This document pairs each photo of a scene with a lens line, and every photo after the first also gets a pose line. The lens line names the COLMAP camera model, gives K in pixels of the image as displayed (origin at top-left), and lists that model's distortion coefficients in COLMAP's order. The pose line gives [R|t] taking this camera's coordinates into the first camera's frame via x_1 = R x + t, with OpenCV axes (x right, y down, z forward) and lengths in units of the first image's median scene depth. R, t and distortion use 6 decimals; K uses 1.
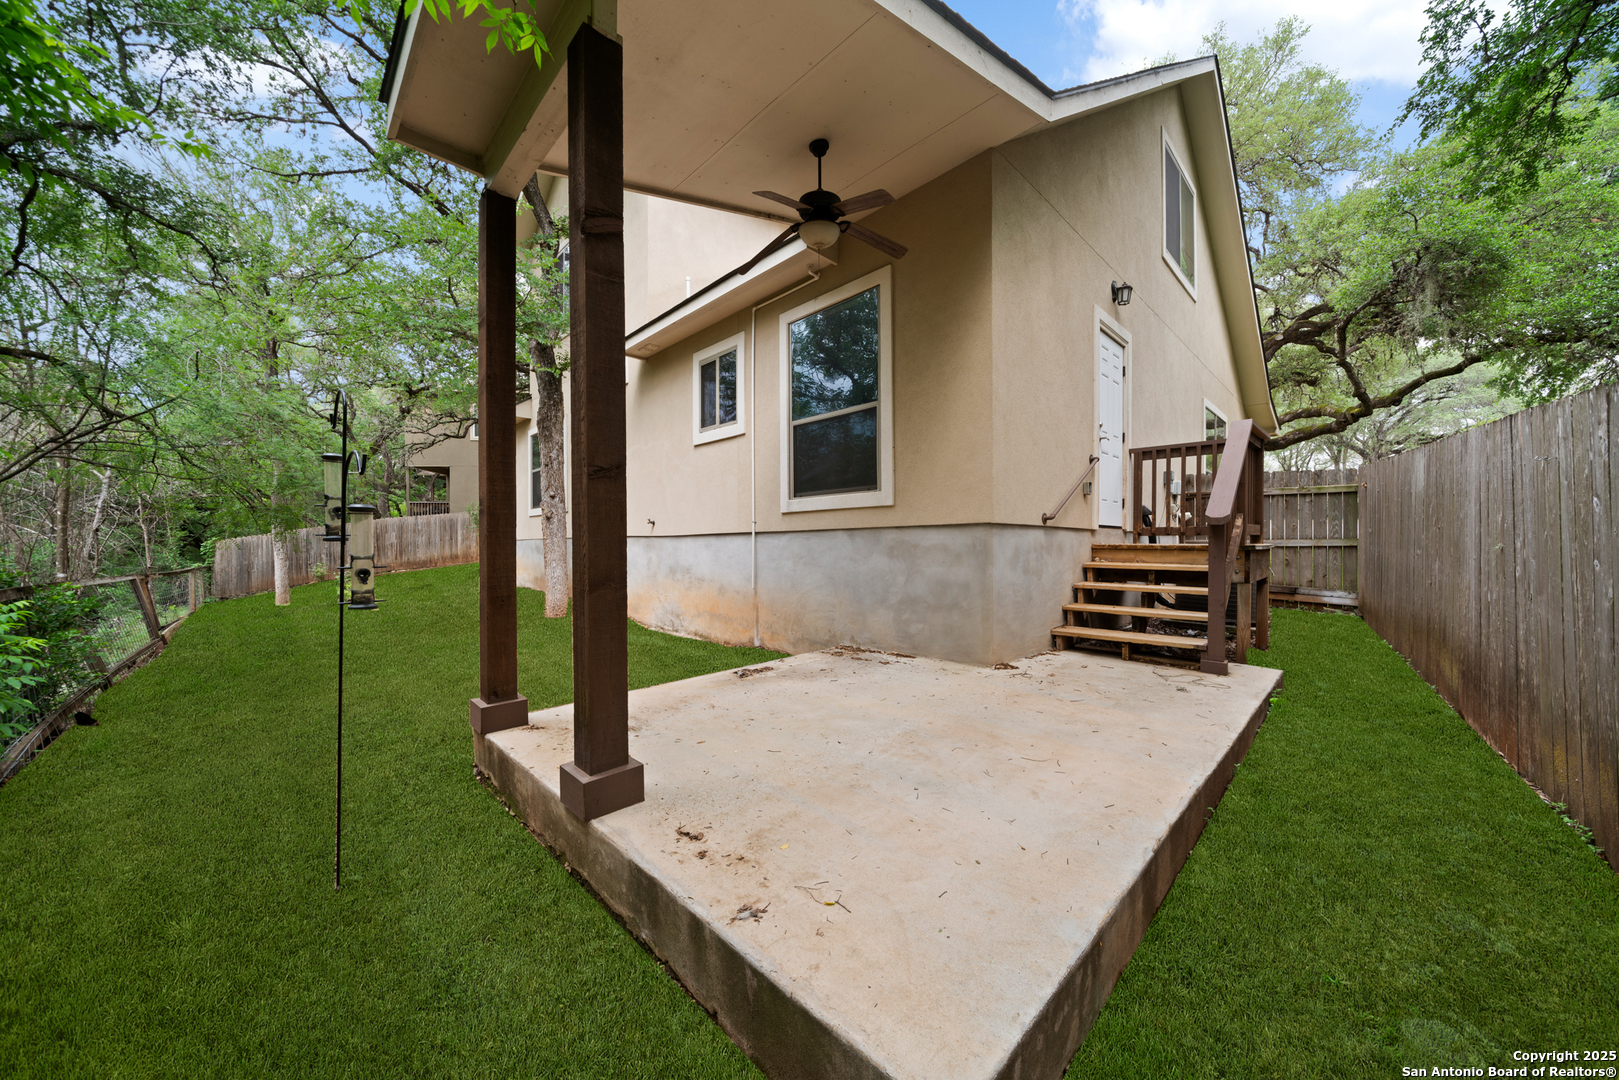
lens RADIAL K [[555.9, 0, 809.6], [0, 555.9, 544.8], [0, 0, 1]] dist [-0.005575, 0.000070]
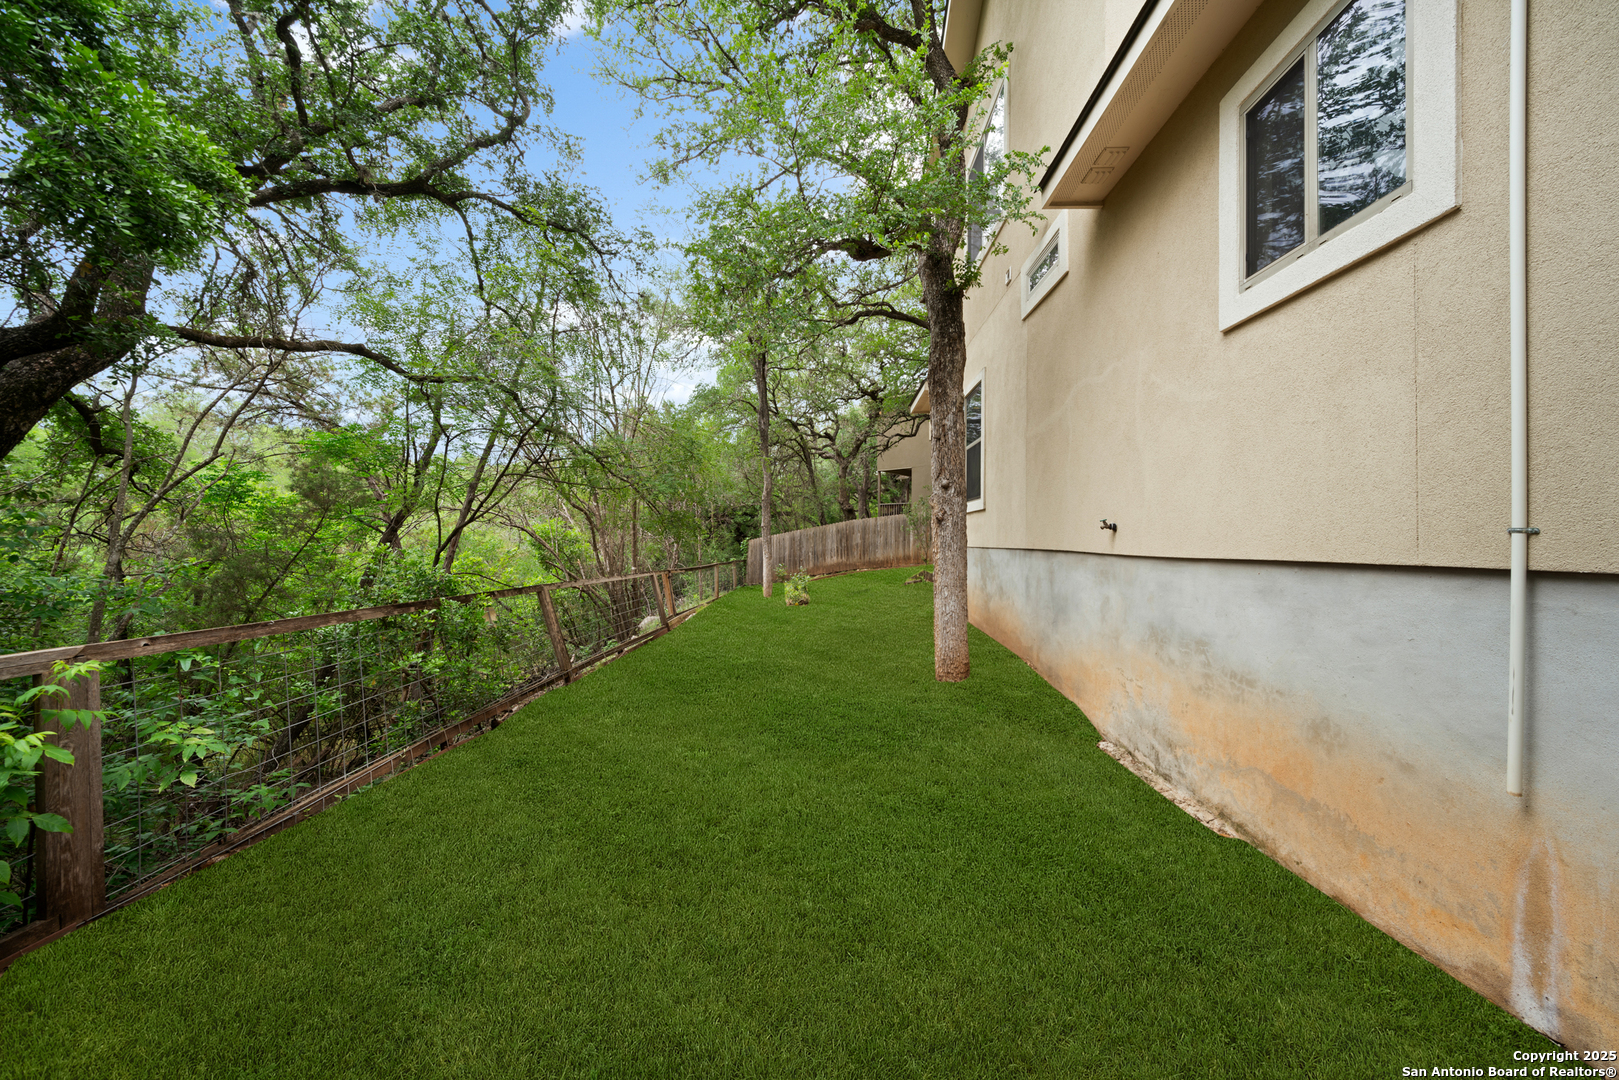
lens RADIAL K [[555.9, 0, 809.6], [0, 555.9, 544.8], [0, 0, 1]] dist [-0.005575, 0.000070]
pose [[0.691246, 0.011983, -0.722520, -0.120771], [-0.005834, 0.999922, 0.011002, -0.029299], [0.722596, -0.003390, 0.691263, 0.498544]]
